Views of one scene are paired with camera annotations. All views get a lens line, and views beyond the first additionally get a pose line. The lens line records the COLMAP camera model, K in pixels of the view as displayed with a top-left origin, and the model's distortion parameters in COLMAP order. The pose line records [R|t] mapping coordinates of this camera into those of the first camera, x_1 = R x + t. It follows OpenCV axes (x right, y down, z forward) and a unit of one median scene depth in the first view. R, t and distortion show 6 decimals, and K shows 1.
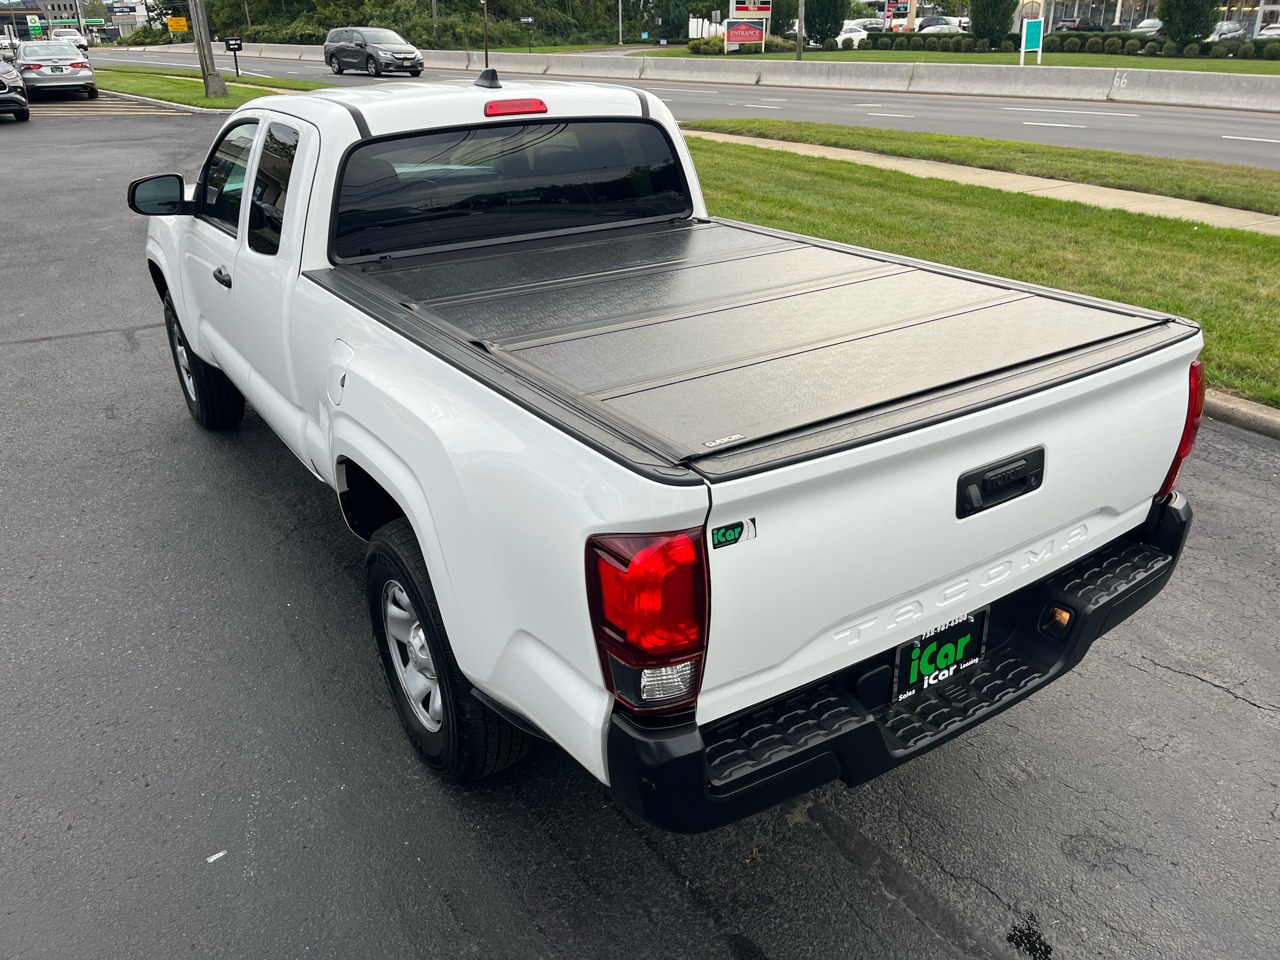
lens RADIAL K [[988.8, 0, 638.2], [0, 988.8, 466.0], [0, 0, 1]] dist [0.067335, -0.102393]
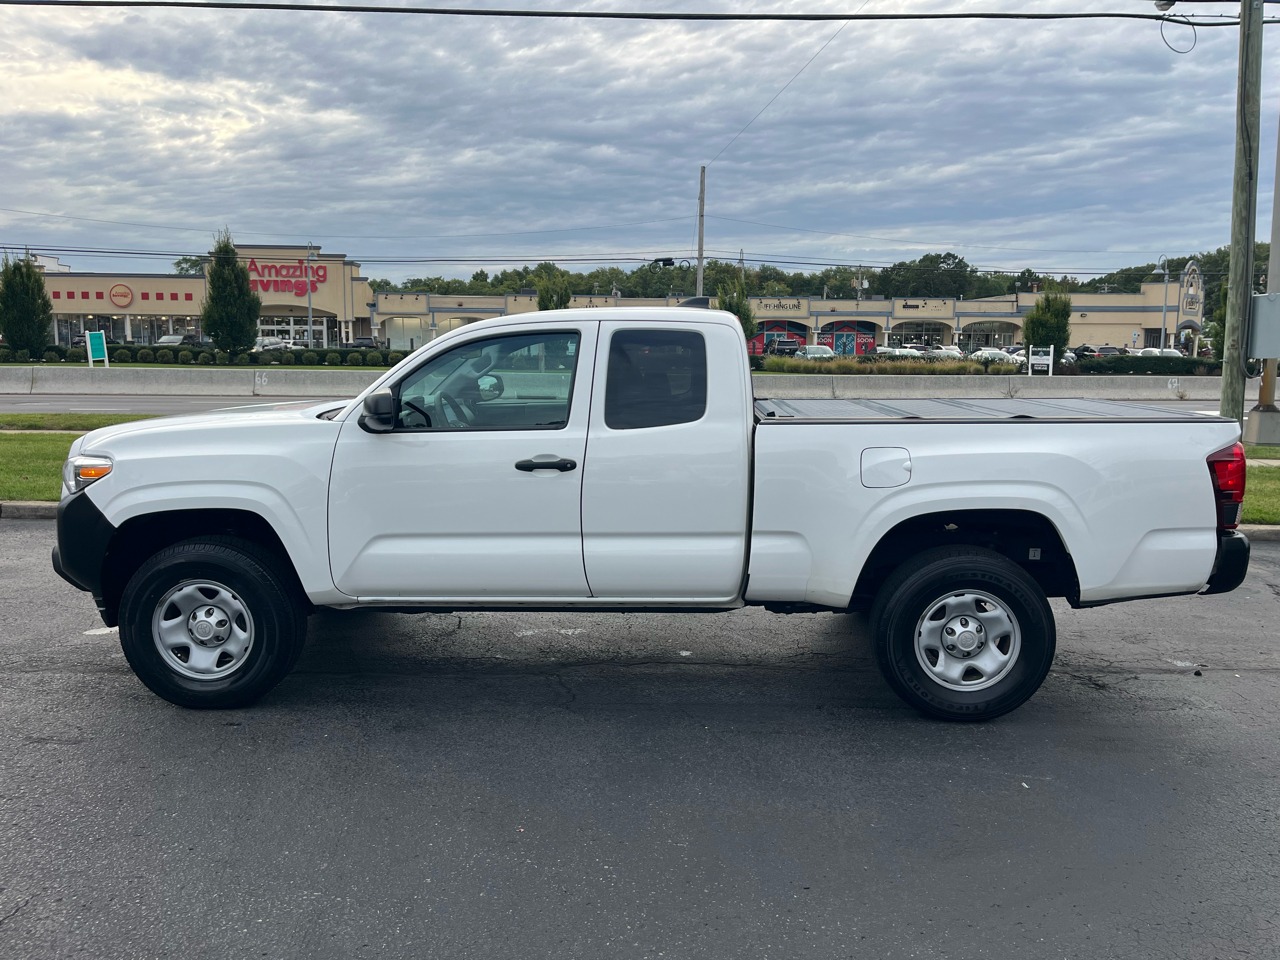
lens RADIAL K [[988.8, 0, 634.7], [0, 988.8, 476.1], [0, 0, 1]] dist [0.067335, -0.102393]
pose [[0.583671, -0.088188, 0.807187, -1.574462], [0.313814, 0.941343, -0.124072, -0.010280], [-0.748898, 0.325724, 0.577109, 0.375244]]
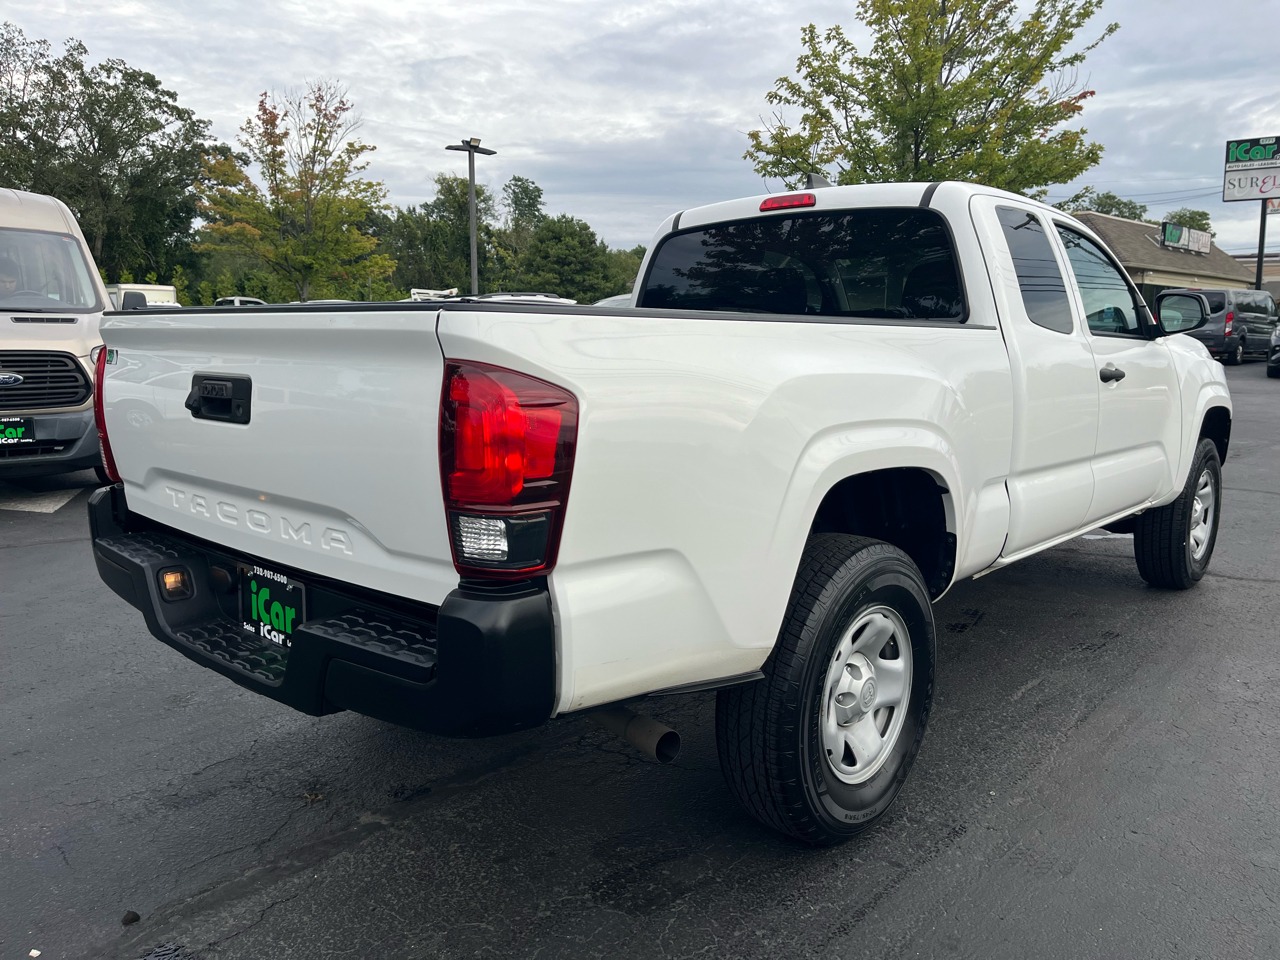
lens RADIAL K [[967.2, 0, 619.9], [0, 967.2, 460.5], [0, 0, 1]] dist [0.027081, -0.021873]
pose [[0.241852, 0.145213, -0.959386, 0.979188], [-0.403778, 0.914126, 0.036574, -0.087601], [0.882310, 0.378533, 0.279717, 0.754741]]
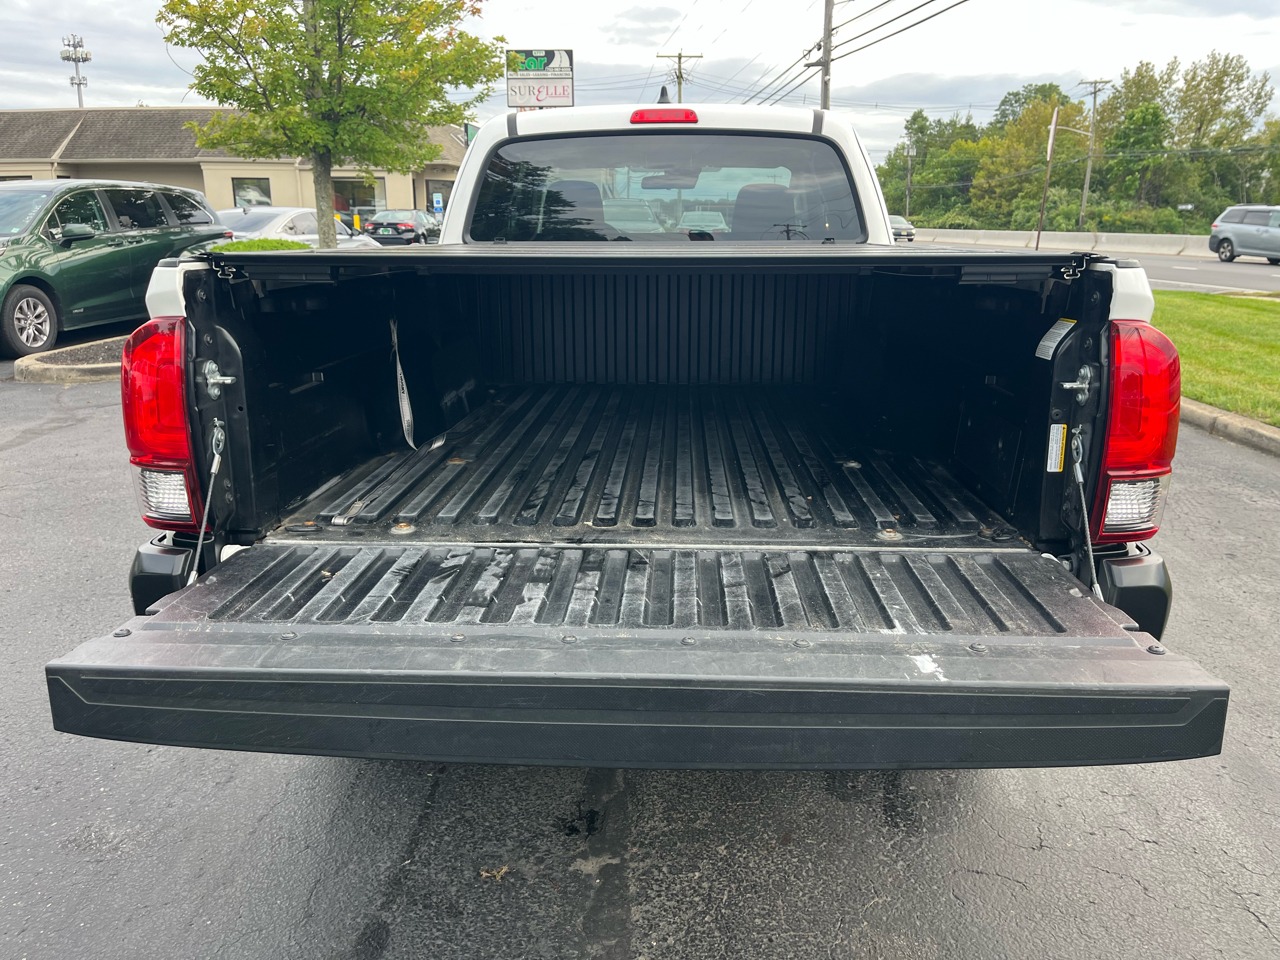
lens RADIAL K [[988.8, 0, 622.7], [0, 988.8, 451.9], [0, 0, 1]] dist [0.067335, -0.102393]
pose [[0.807096, 0.146568, -0.571938, 0.542240], [-0.252028, 0.961534, -0.109244, 0.104077], [0.533926, 0.232314, 0.812990, 0.264715]]
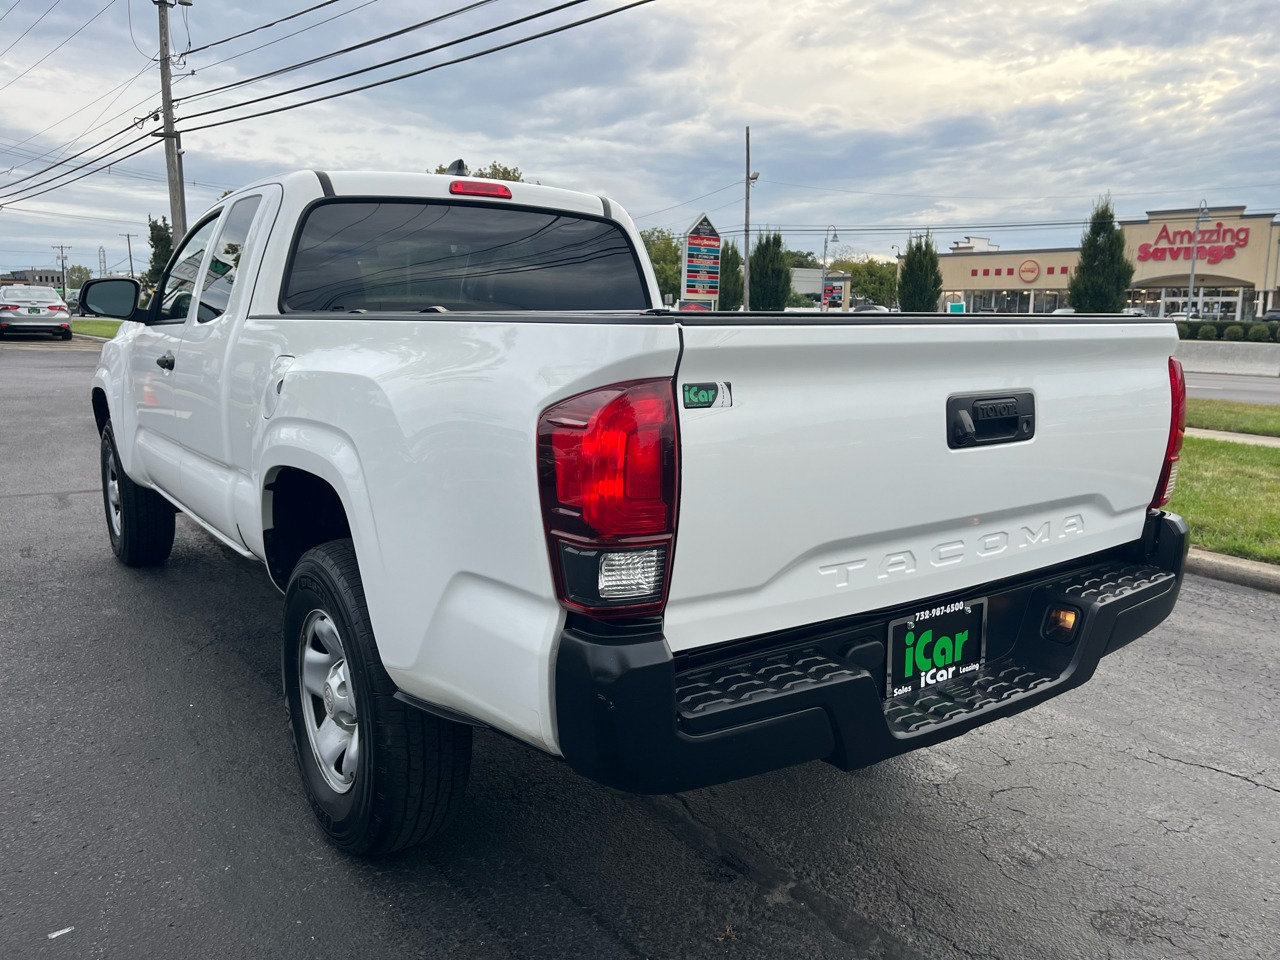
lens RADIAL K [[988.8, 0, 639.4], [0, 988.8, 462.0], [0, 0, 1]] dist [0.067335, -0.102393]
pose [[0.998725, 0.020735, 0.046019, -0.001883], [-0.007756, 0.963940, -0.266006, 0.205484], [-0.049876, 0.265310, 0.962872, 0.095390]]
